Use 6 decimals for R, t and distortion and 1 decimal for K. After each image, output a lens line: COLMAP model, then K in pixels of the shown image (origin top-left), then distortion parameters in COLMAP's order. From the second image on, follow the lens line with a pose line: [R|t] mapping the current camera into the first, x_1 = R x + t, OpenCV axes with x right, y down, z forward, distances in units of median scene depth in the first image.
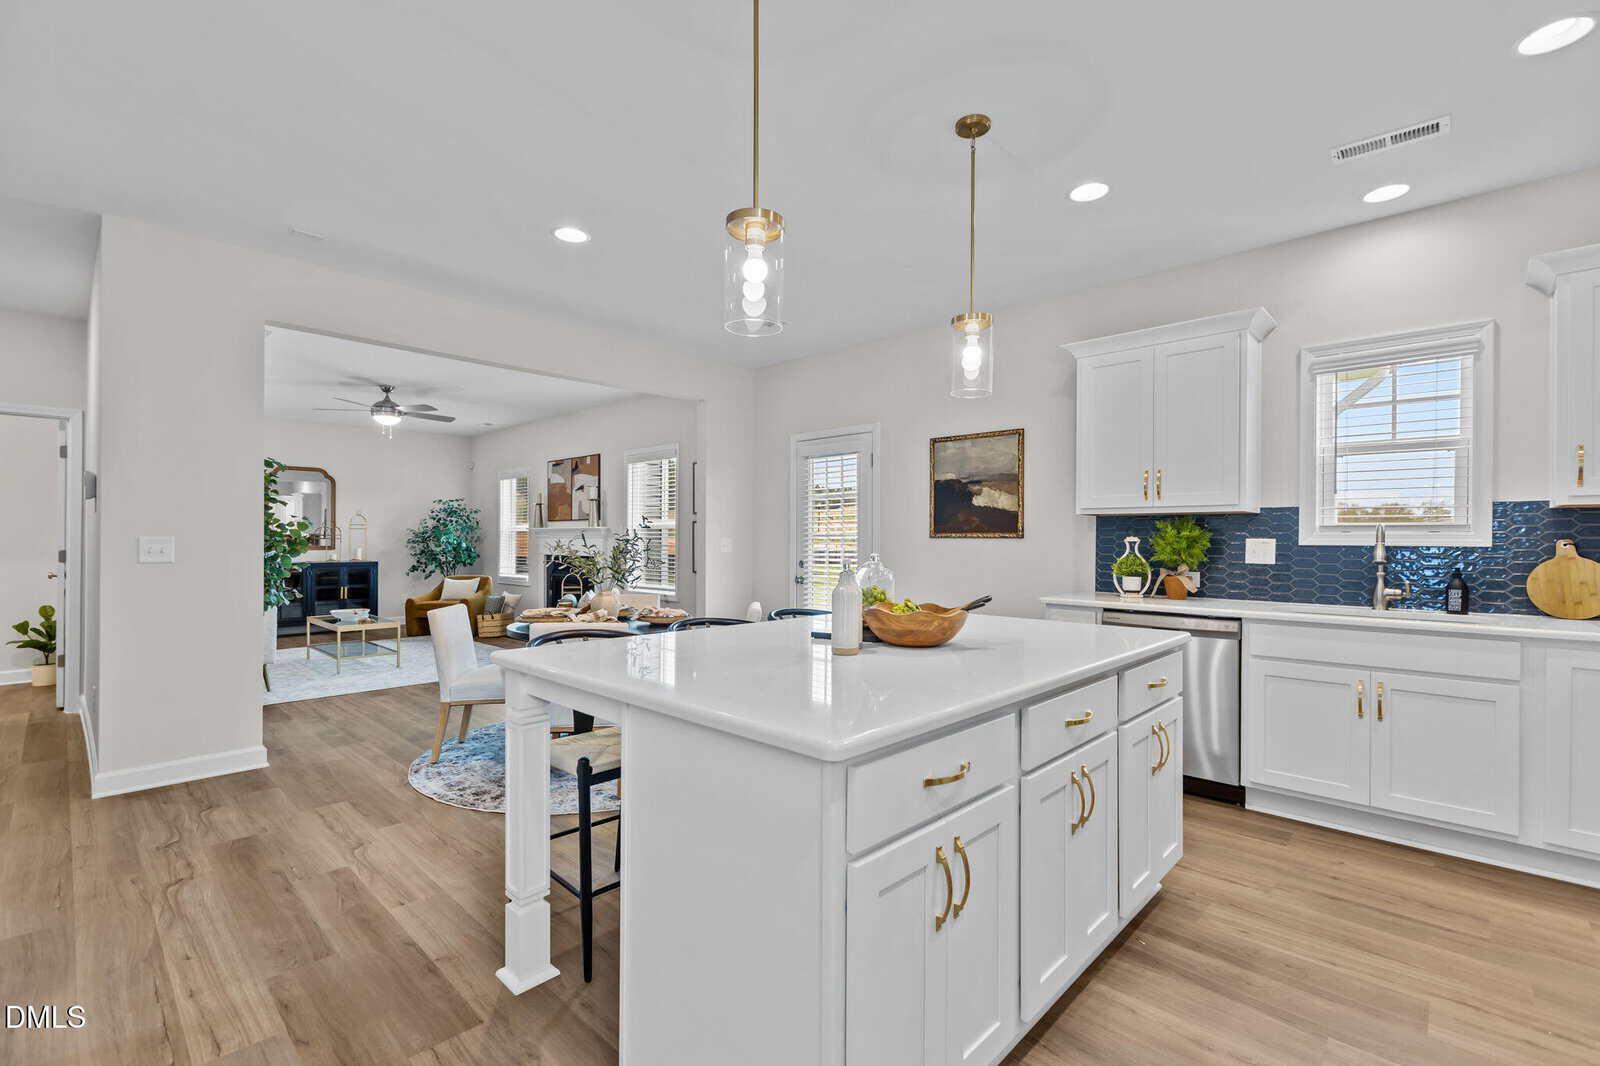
lens RADIAL K [[710.4, 0, 796.6], [0, 710.4, 539.6], [0, 0, 1]] dist [0.001414, -0.000096]
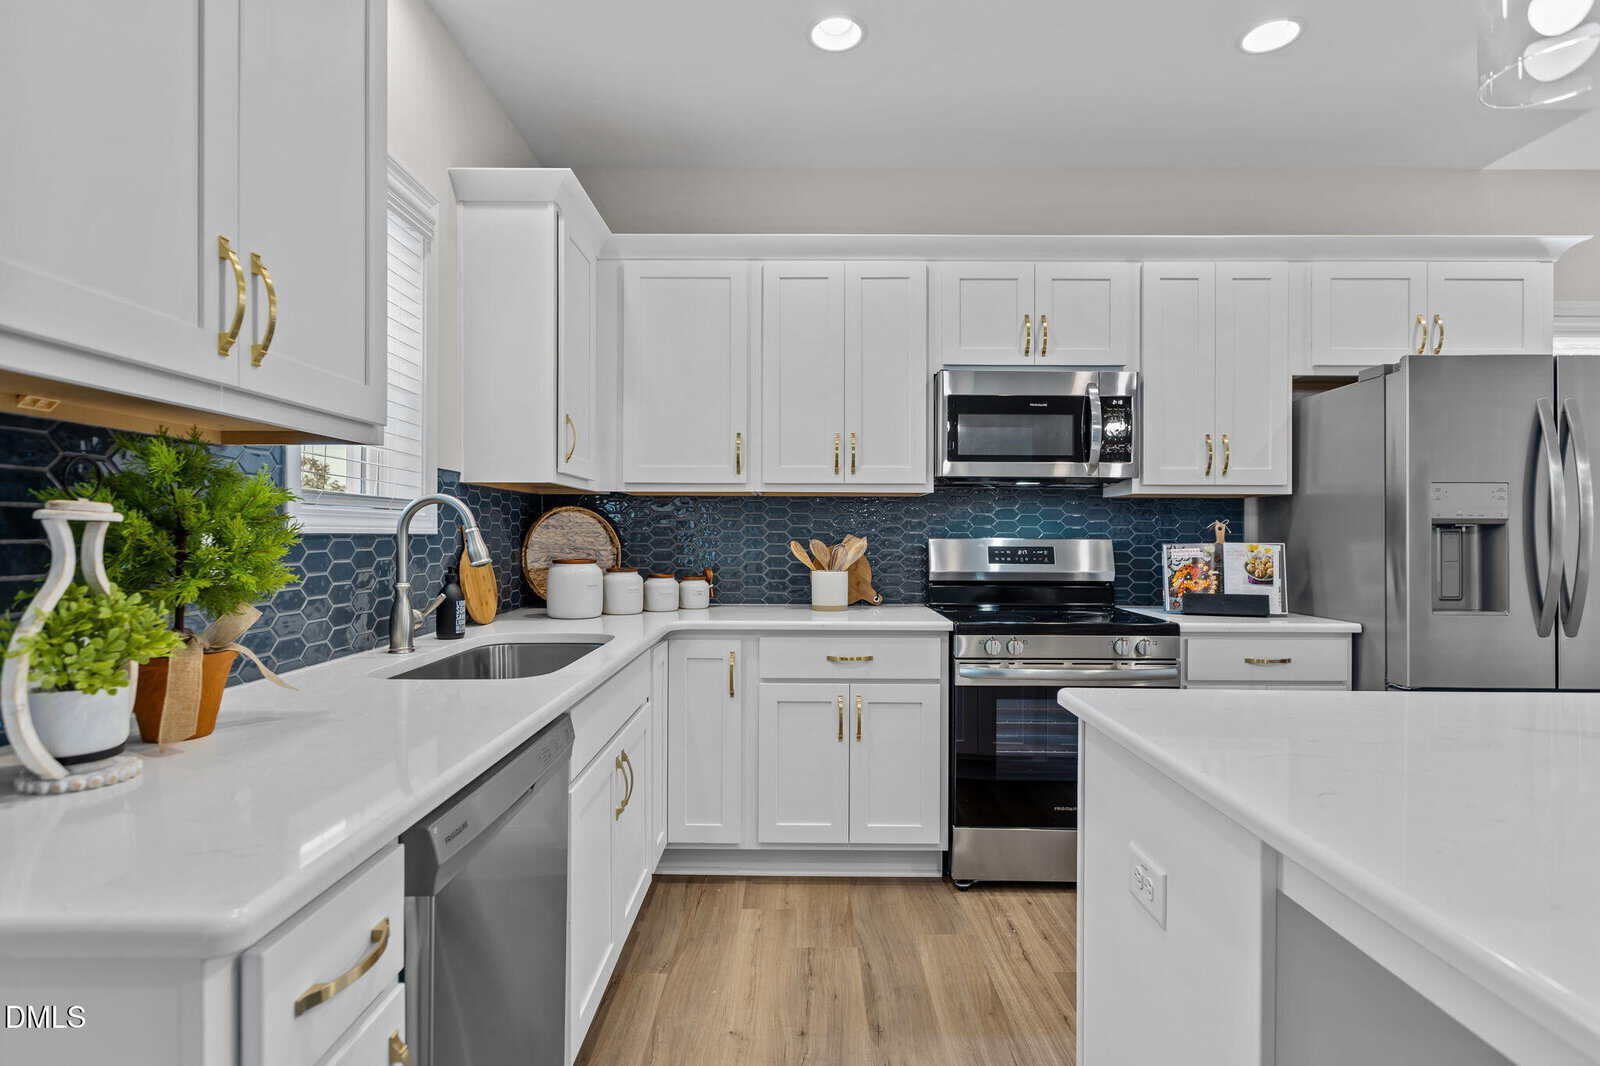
lens RADIAL K [[798.6, 0, 796.7], [0, 798.6, 531.1], [0, 0, 1]] dist [0.021157, 0.000052]
pose [[-0.689853, -0.005744, 0.723927, 0.165535], [-0.008724, 0.999962, -0.000379, 0.004213], [-0.723897, -0.006577, -0.689876, 1.160144]]
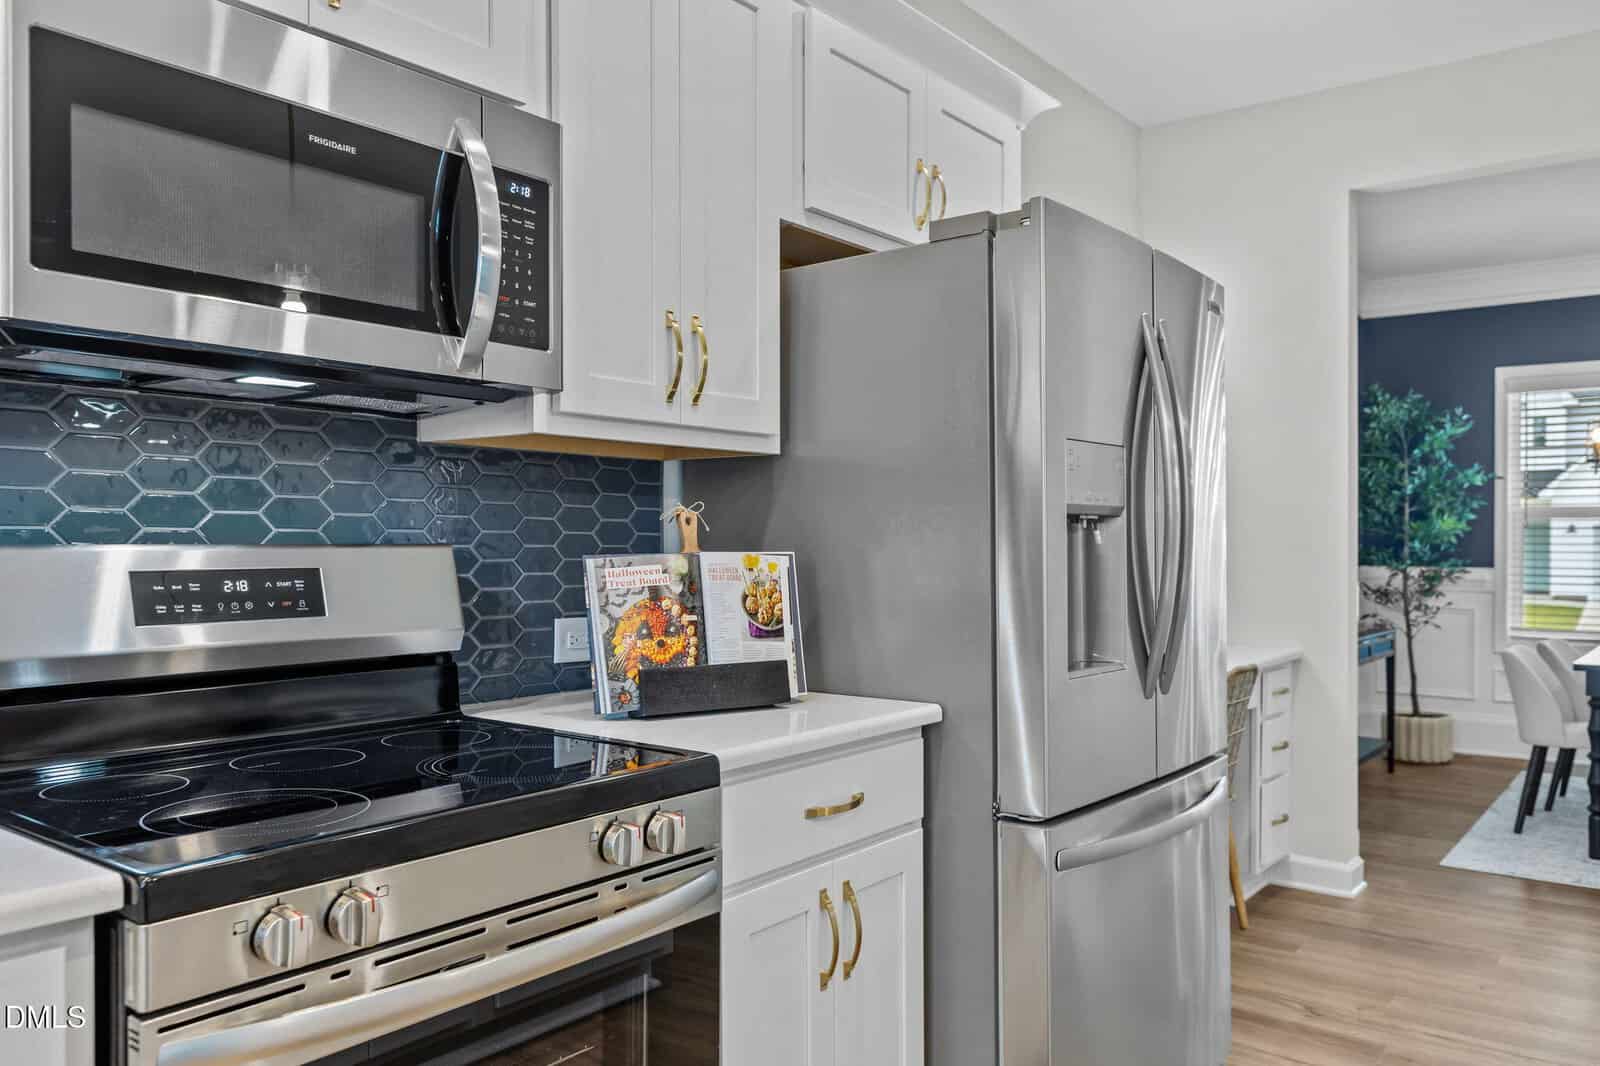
lens RADIAL K [[1210.6, 0, 799.9], [0, 1210.6, 541.4], [0, 0, 1]] dist [0.009438, 0.000764]
pose [[-0.993966, -0.006668, -0.109488, 0.499056], [-0.006747, 0.999977, 0.000350, 0.006769], [0.109484, 0.001087, -0.993988, 0.820109]]
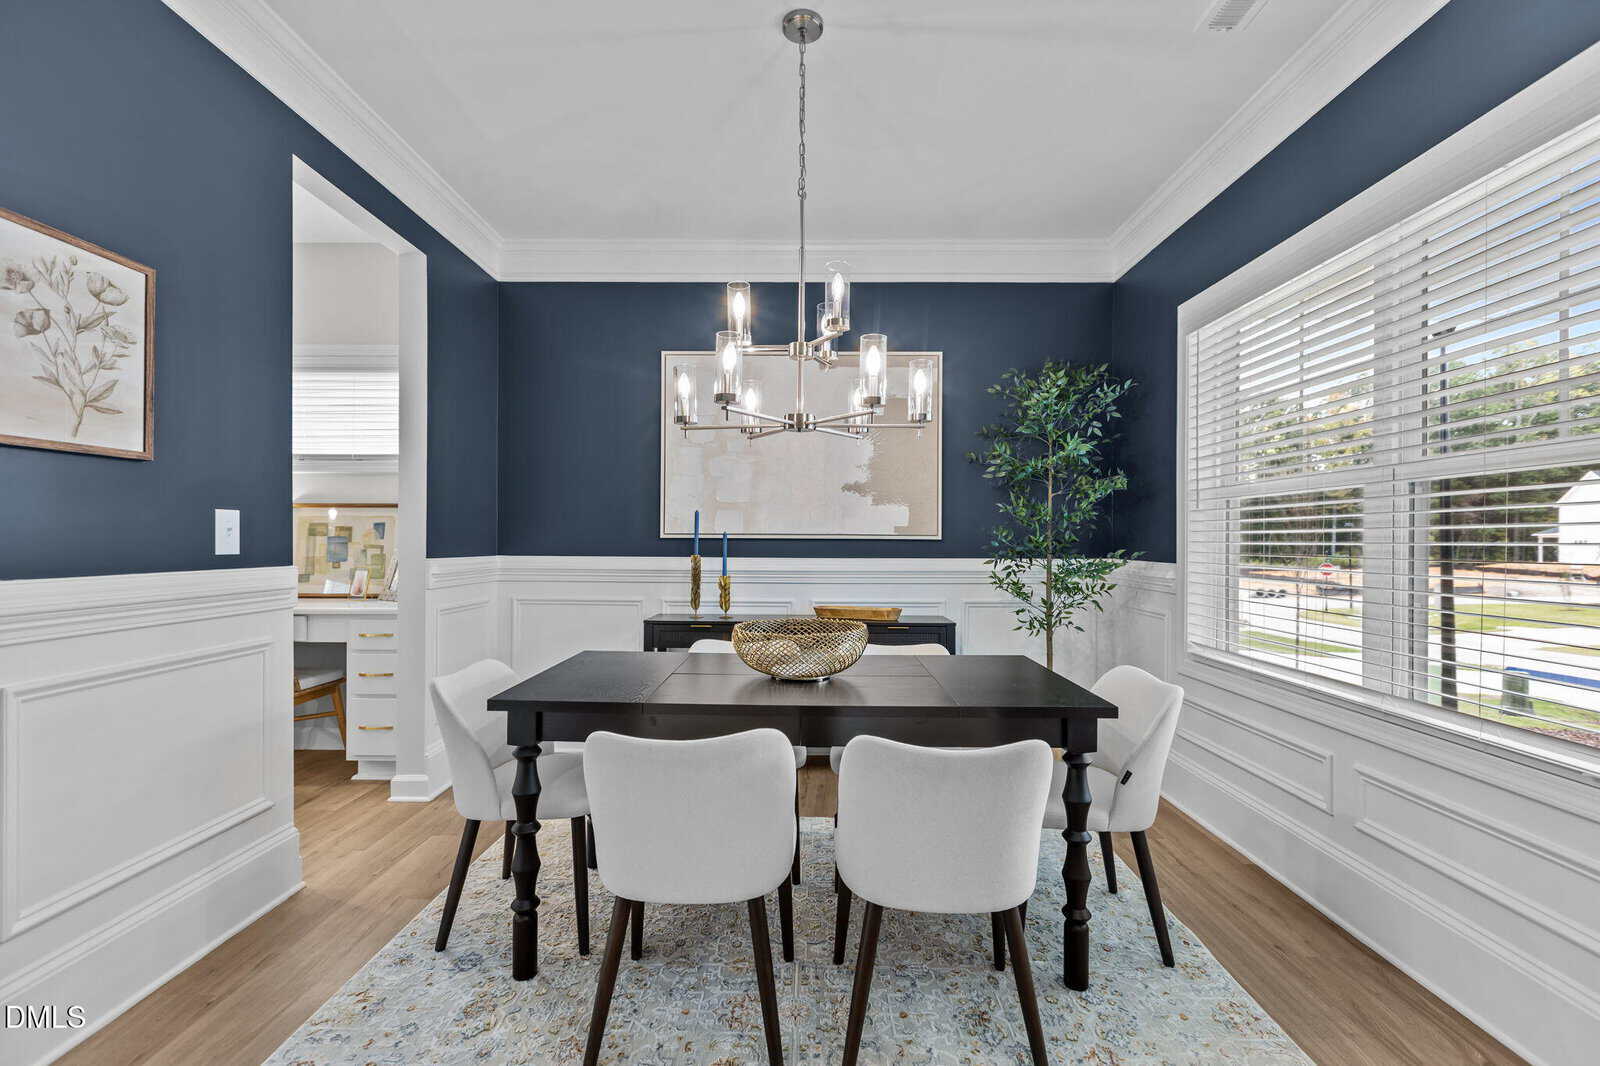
lens RADIAL K [[710.4, 0, 796.6], [0, 710.4, 539.6], [0, 0, 1]] dist [0.001414, -0.000096]
pose [[-0.678705, -0.009586, 0.734348, -1.174752], [-0.007607, 0.999953, 0.006022, 0.010709], [-0.734372, -0.001499, -0.678746, -0.080464]]
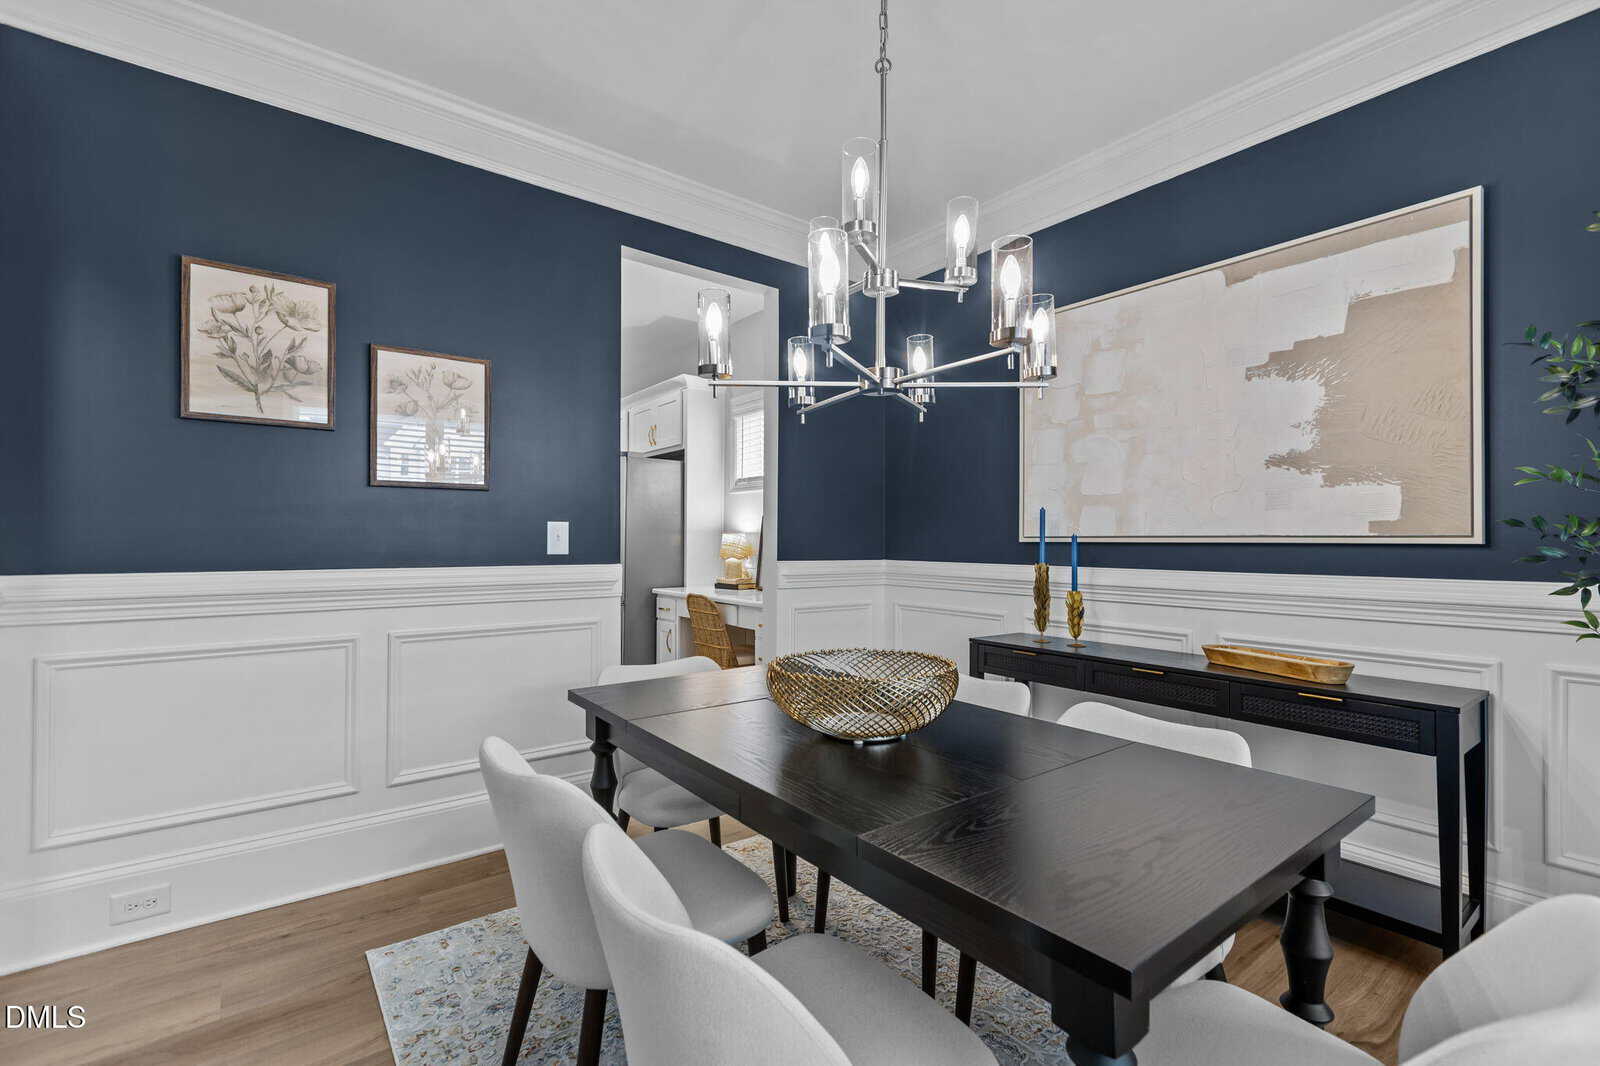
lens RADIAL K [[697.0, 0, 800.0], [0, 697.0, 533.0], [0, 0, 1]] dist [-0.000170, -0.000048]
pose [[0.151153, 0.006288, 0.988490, -1.163487], [-0.000709, 0.999980, -0.006253, 0.010879], [-0.988510, 0.000244, 0.151154, -0.526765]]
